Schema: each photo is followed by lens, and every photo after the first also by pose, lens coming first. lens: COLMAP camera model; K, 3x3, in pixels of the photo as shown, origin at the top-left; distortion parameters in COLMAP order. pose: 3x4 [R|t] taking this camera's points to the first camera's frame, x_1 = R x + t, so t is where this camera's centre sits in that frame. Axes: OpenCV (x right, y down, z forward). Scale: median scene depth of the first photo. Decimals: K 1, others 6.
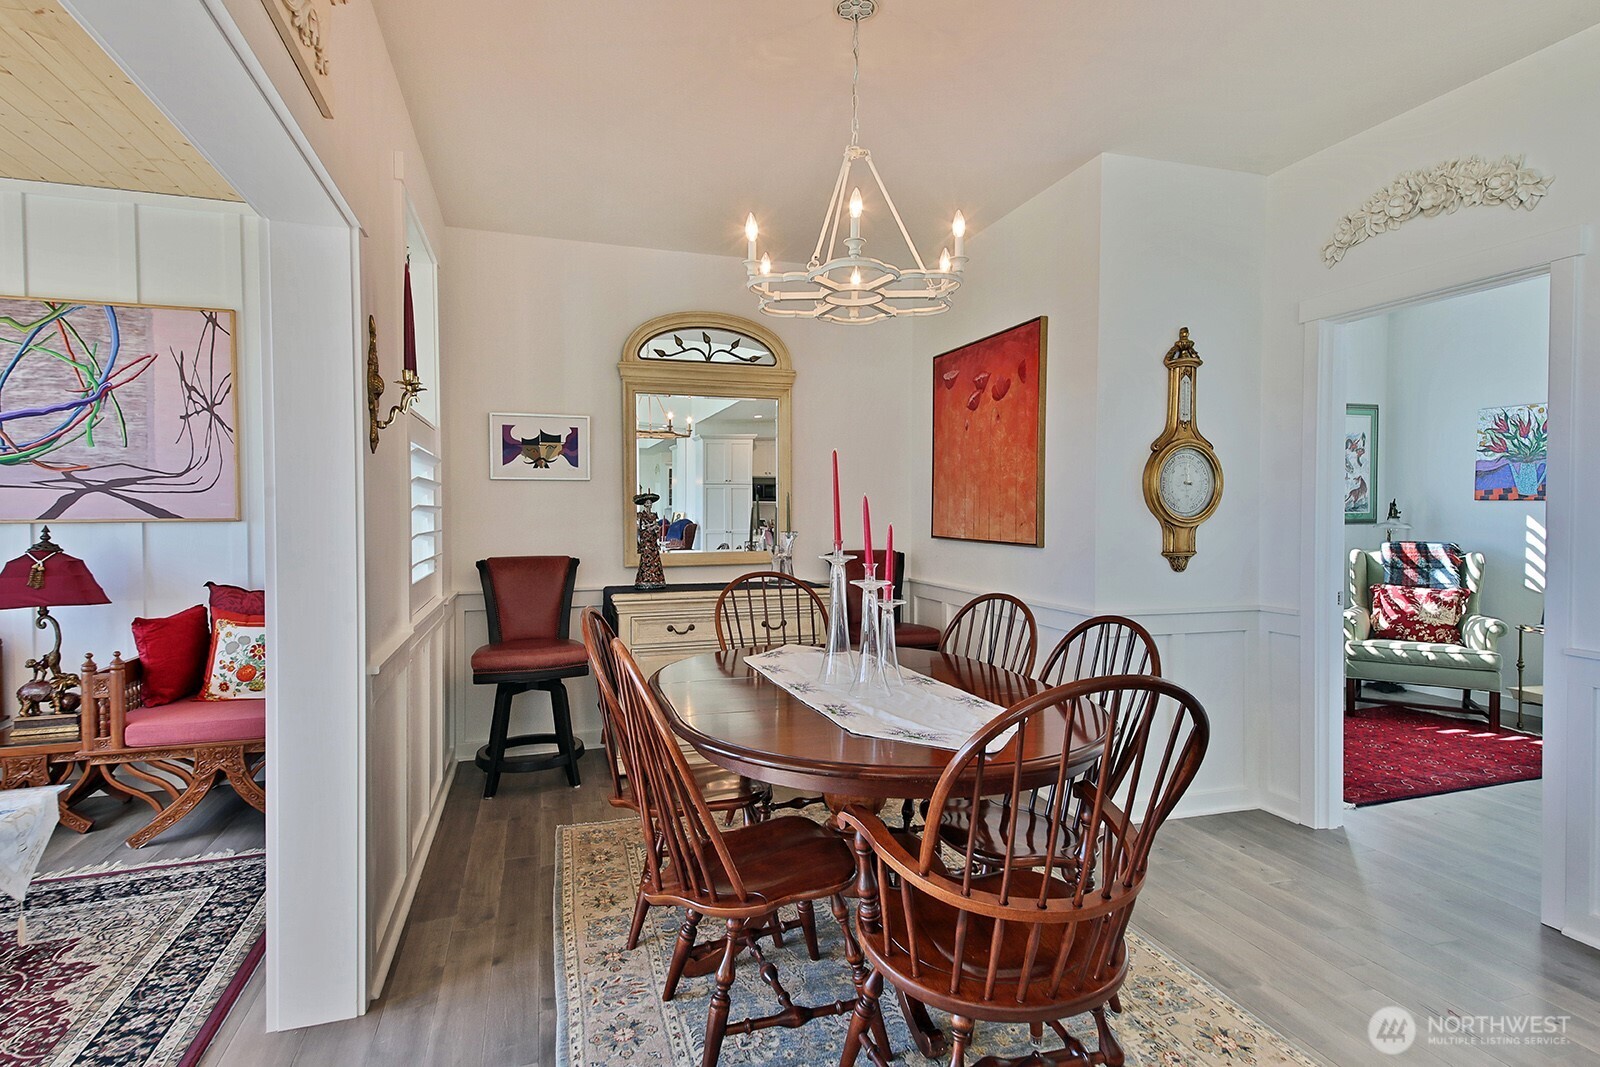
lens RADIAL K [[806.7, 0, 805.7], [0, 806.7, 532.0], [0, 0, 1]] dist [0.039516, -0.013774]
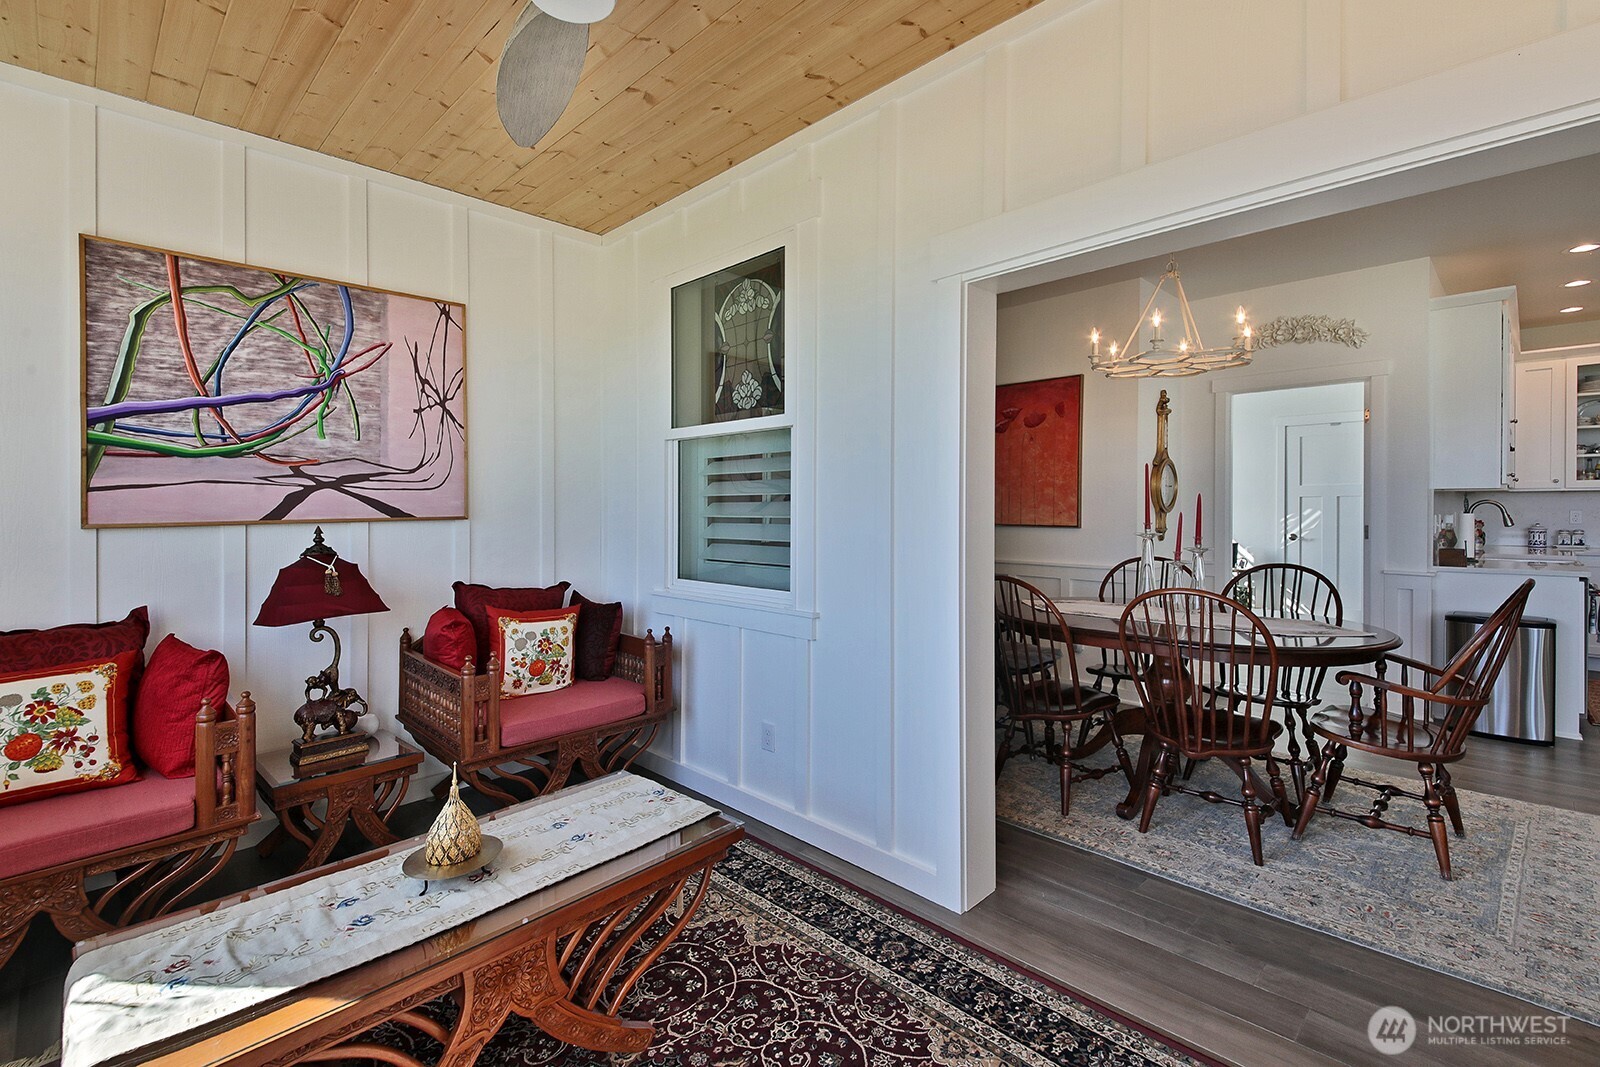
lens RADIAL K [[691.0, 0, 819.2], [0, 691.0, 522.2], [0, 0, 1]] dist [0.018788, -0.003995]
pose [[0.893834, -0.017775, 0.448045, -0.703948], [0.015501, 0.999842, 0.008742, -0.010227], [-0.448130, -0.000869, 0.893968, 0.068292]]
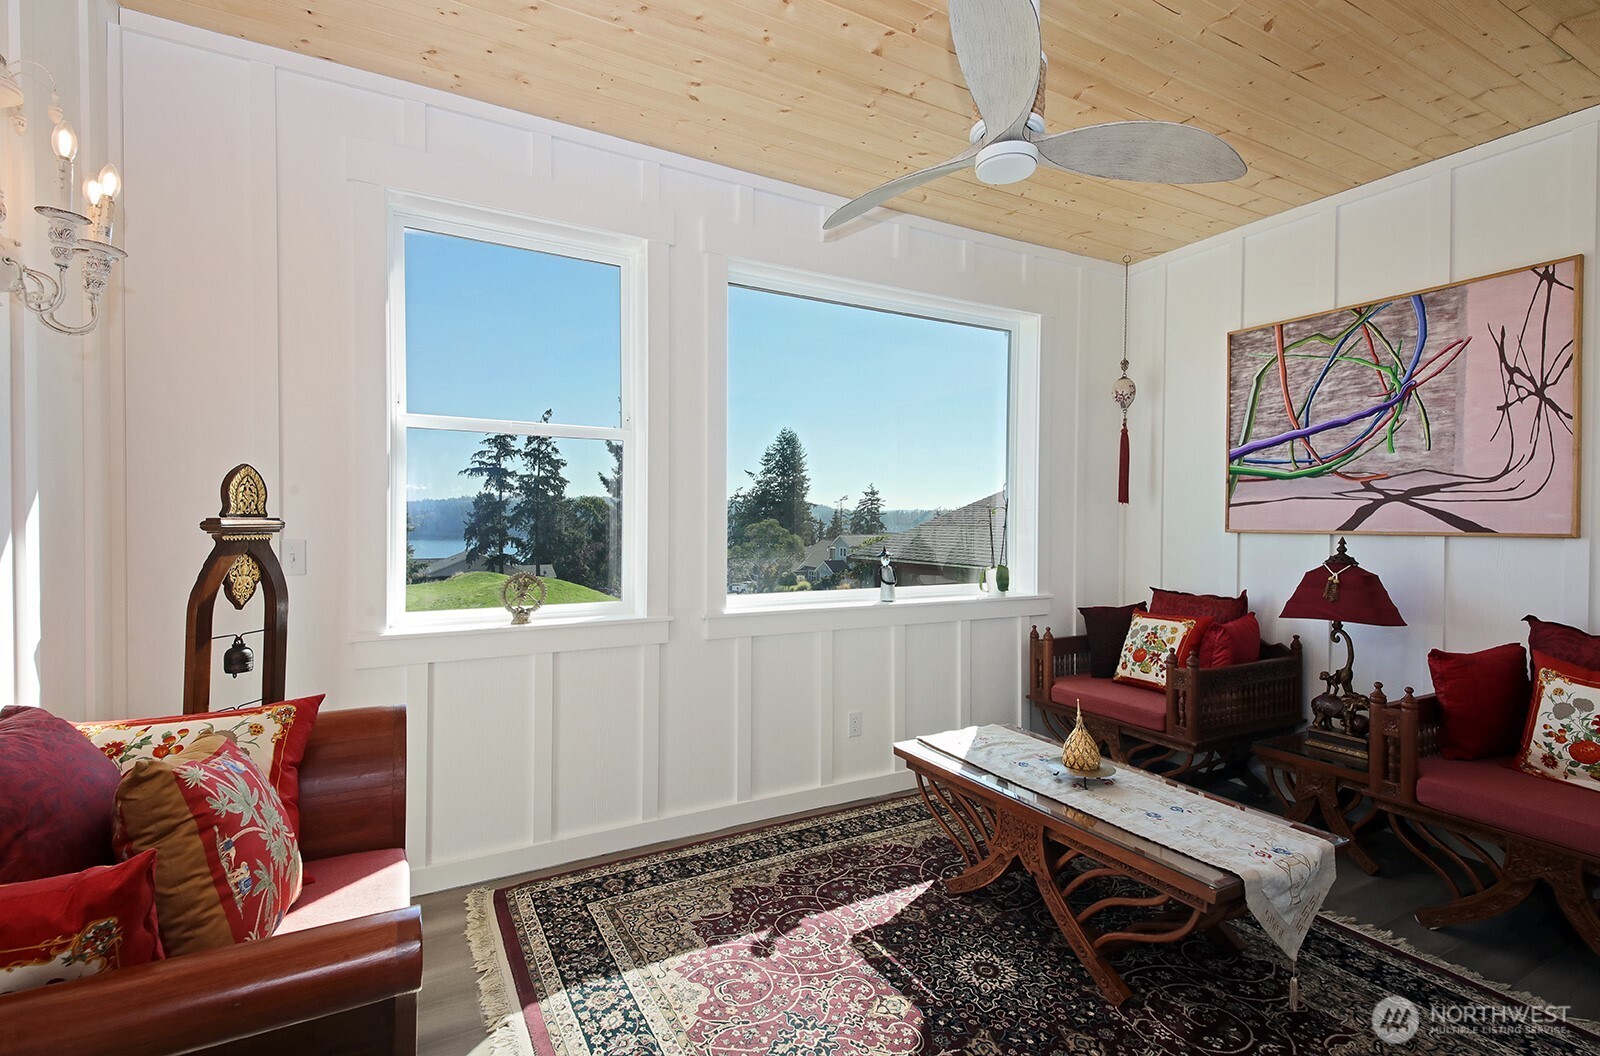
lens RADIAL K [[741.4, 0, 779.3], [0, 741.4, 525.3], [0, 0, 1]] dist [0.017348, -0.006343]
pose [[0.162610, 0.015032, -0.986576, -0.143555], [-0.025494, 0.999614, 0.011028, -0.013871], [0.986361, 0.023358, 0.162931, 0.181074]]
